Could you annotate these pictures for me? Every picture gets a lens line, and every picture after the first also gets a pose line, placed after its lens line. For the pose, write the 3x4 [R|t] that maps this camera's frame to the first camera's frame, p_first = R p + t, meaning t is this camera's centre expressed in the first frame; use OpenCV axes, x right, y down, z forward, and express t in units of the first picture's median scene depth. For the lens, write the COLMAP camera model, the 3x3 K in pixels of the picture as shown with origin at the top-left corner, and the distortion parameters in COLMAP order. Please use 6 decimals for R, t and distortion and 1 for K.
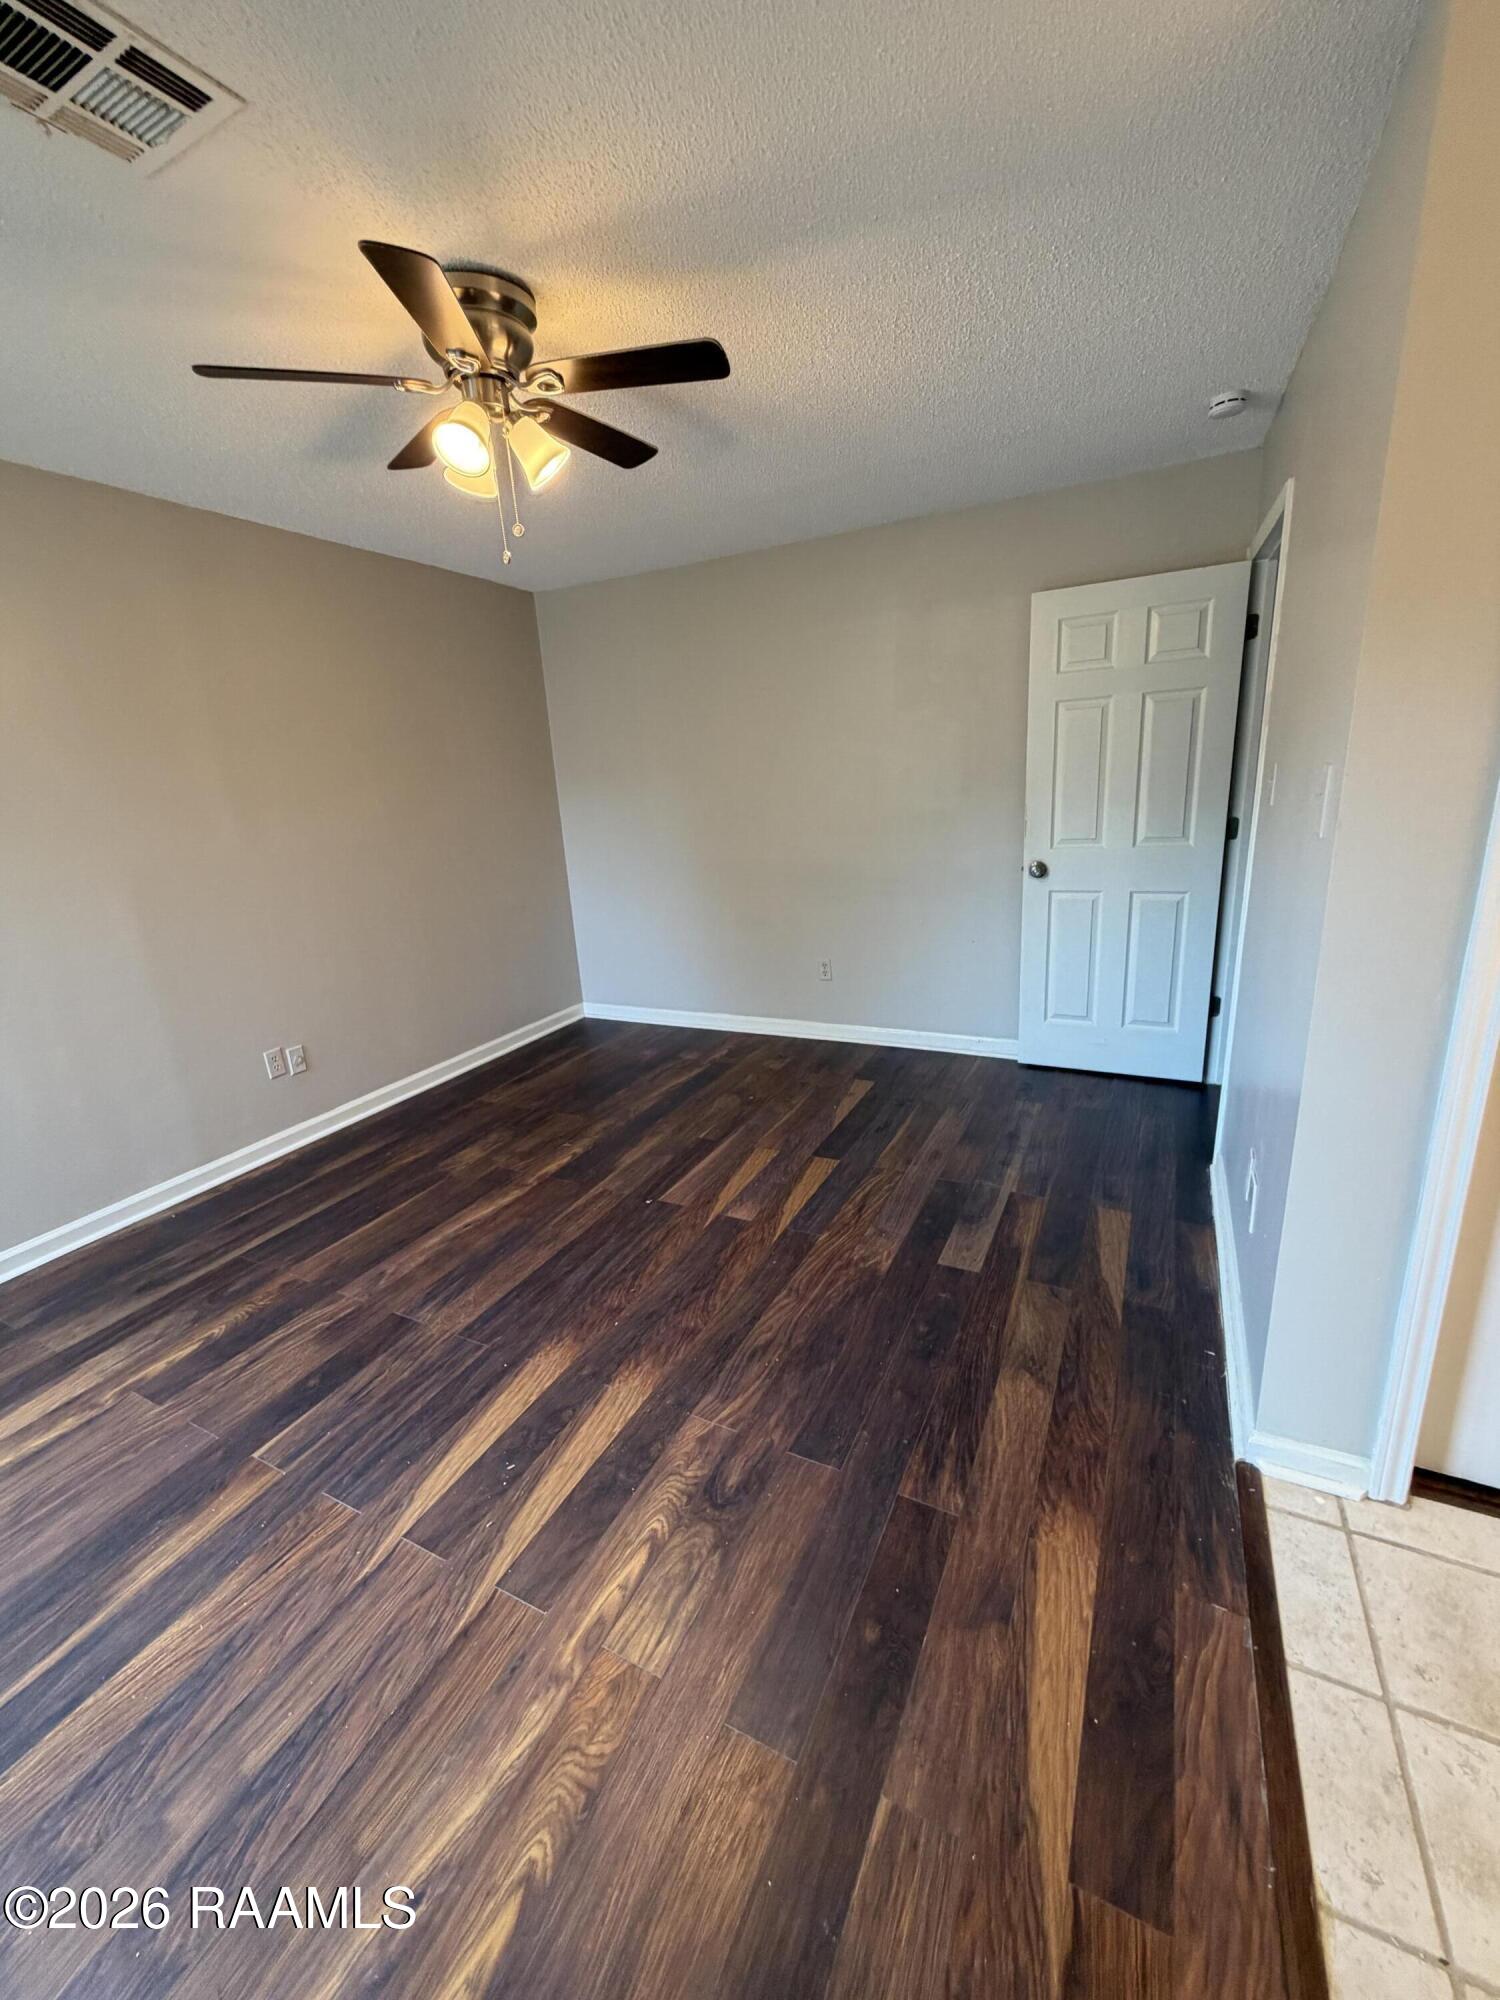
lens RADIAL K [[794.8, 0, 745.0], [0, 794.8, 992.4], [0, 0, 1]] dist [-0.000645, -0.000017]
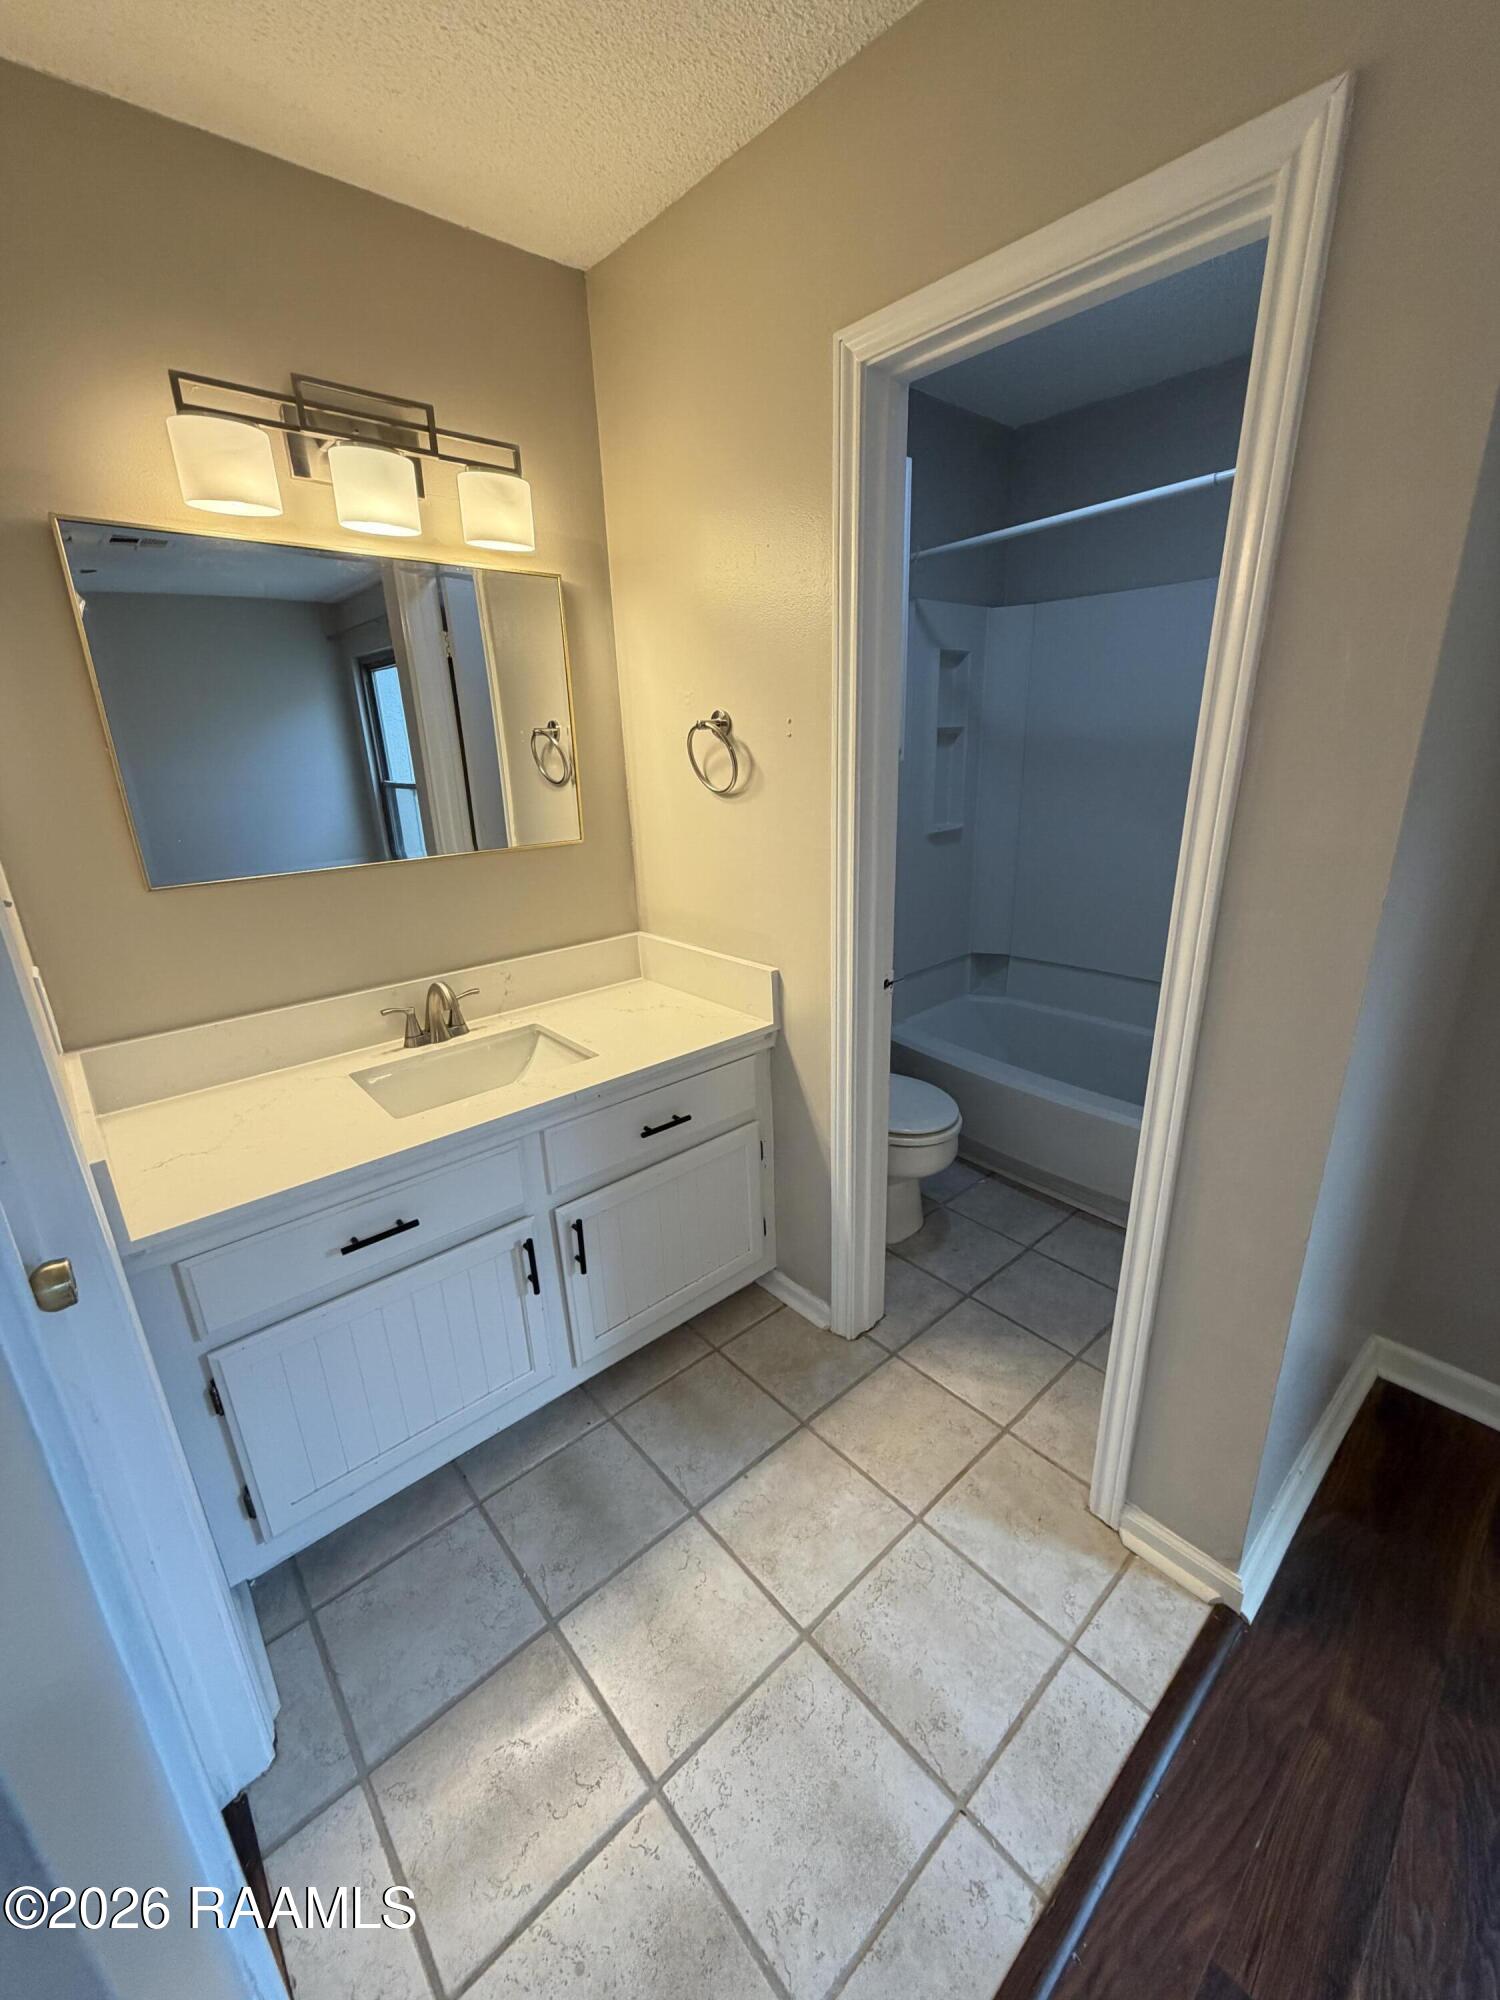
lens RADIAL K [[794.8, 0, 752.1], [0, 794.8, 1002.6], [0, 0, 1]] dist [-0.000645, -0.000017]
pose [[-0.922741, -0.026795, 0.384488, 0.480393], [0.190646, 0.835261, 0.515745, -0.286561], [-0.334967, 0.549200, -0.765621, 0.863407]]
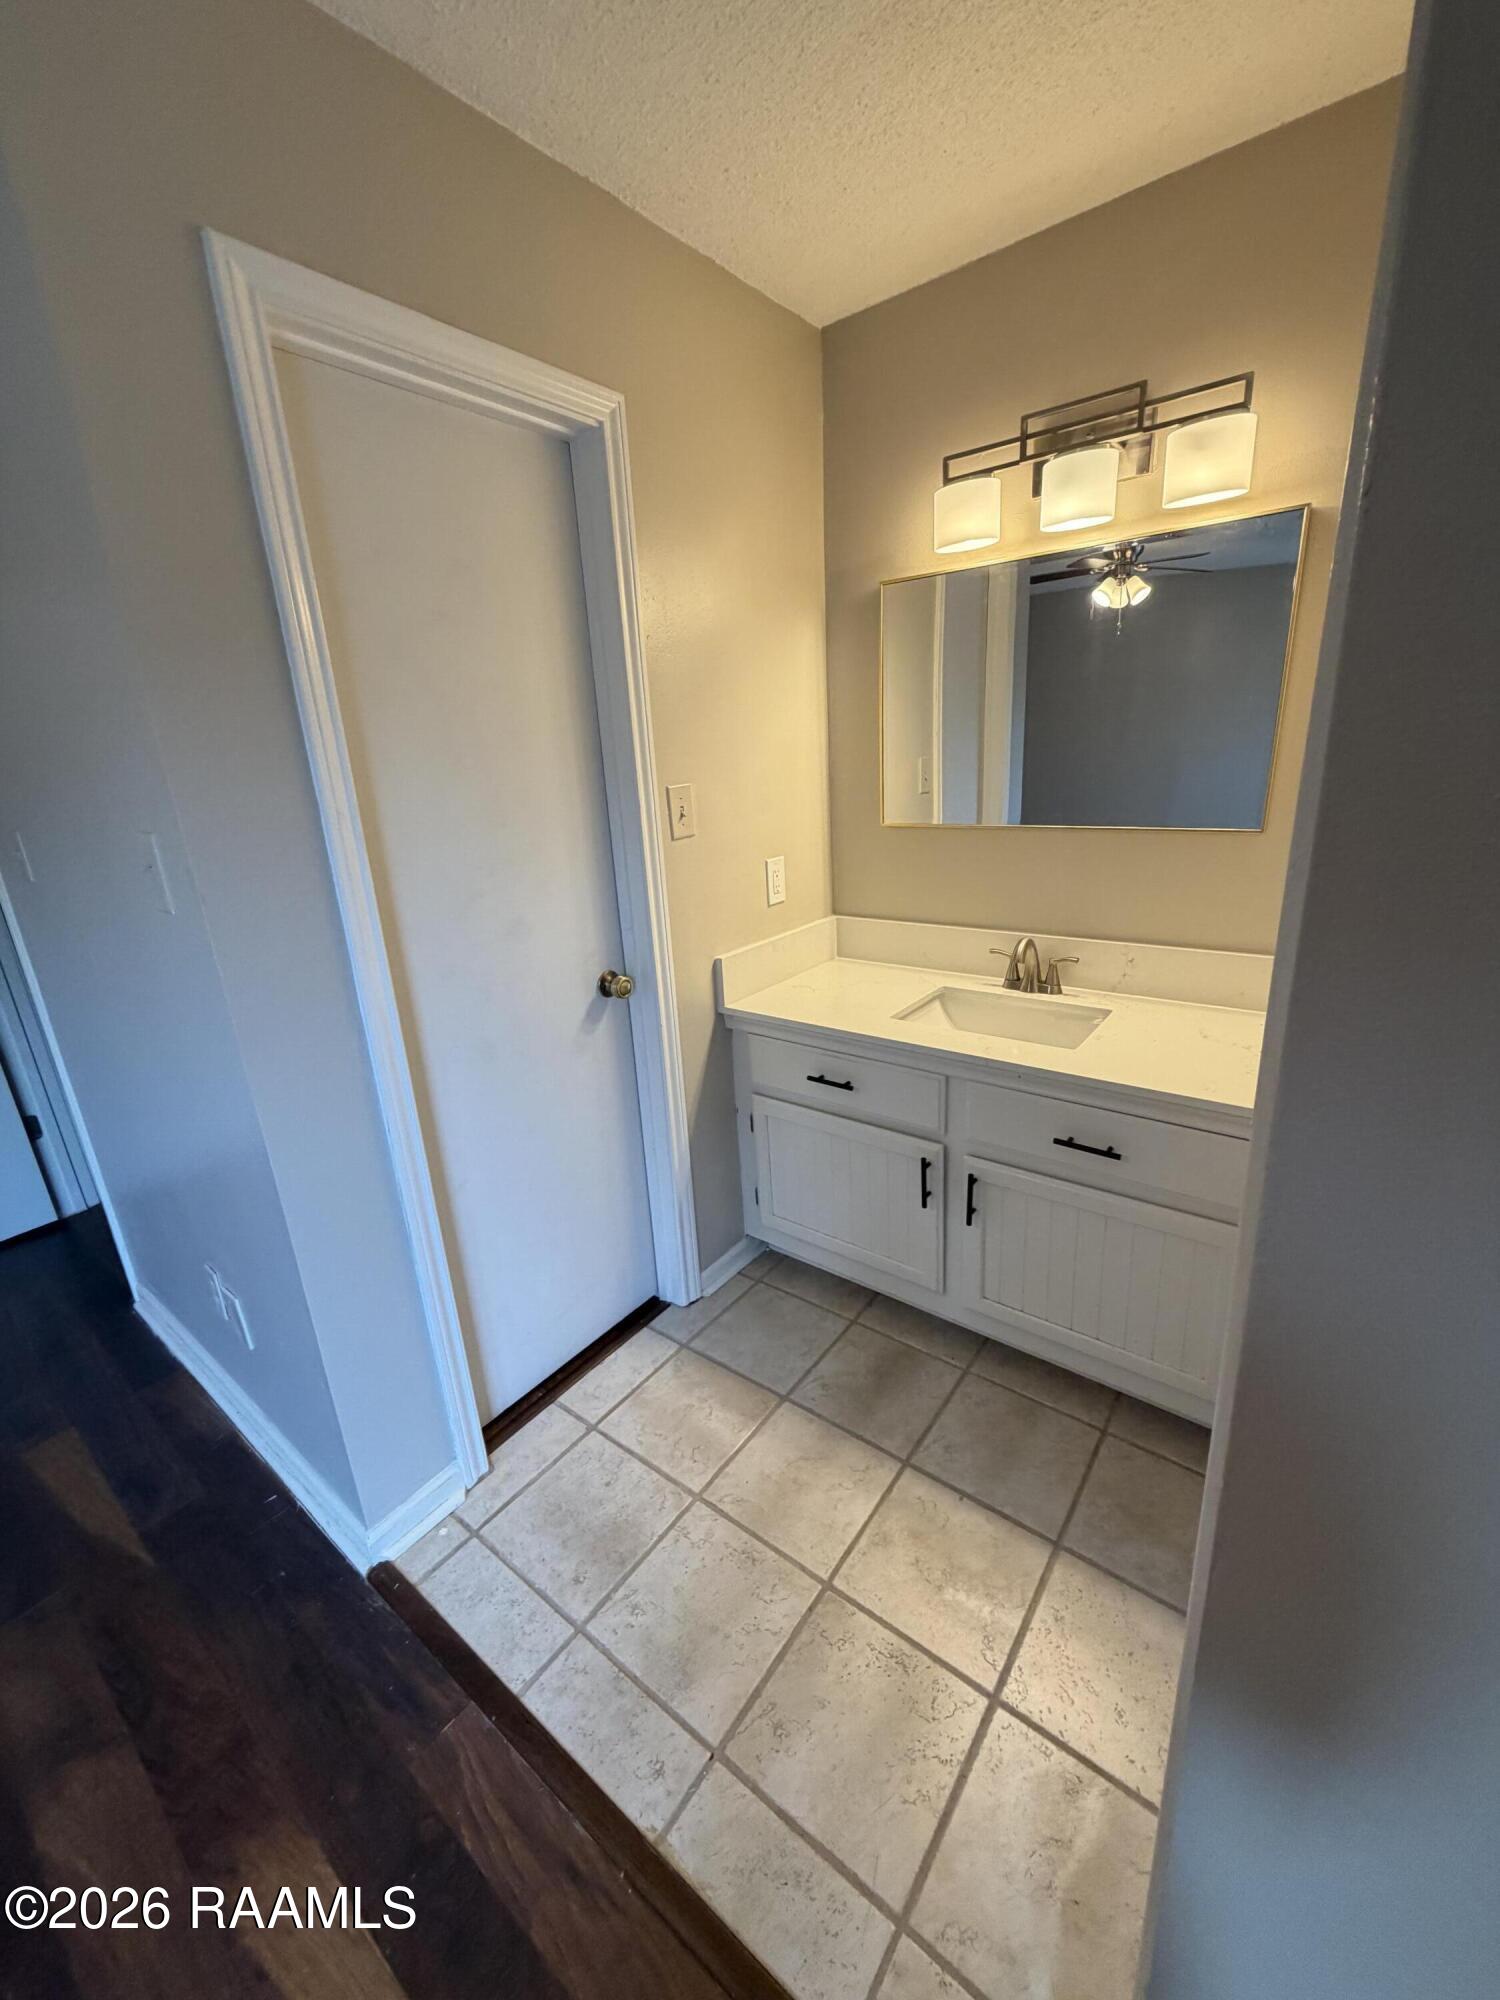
lens RADIAL K [[794.8, 0, 754.1], [0, 794.8, 1004.5], [0, 0, 1]] dist [-0.000645, -0.000017]
pose [[0.189613, -0.246951, 0.950296, -0.002422], [0.301370, 0.935773, 0.183045, -0.062246], [-0.934464, 0.251683, 0.251858, 0.207571]]
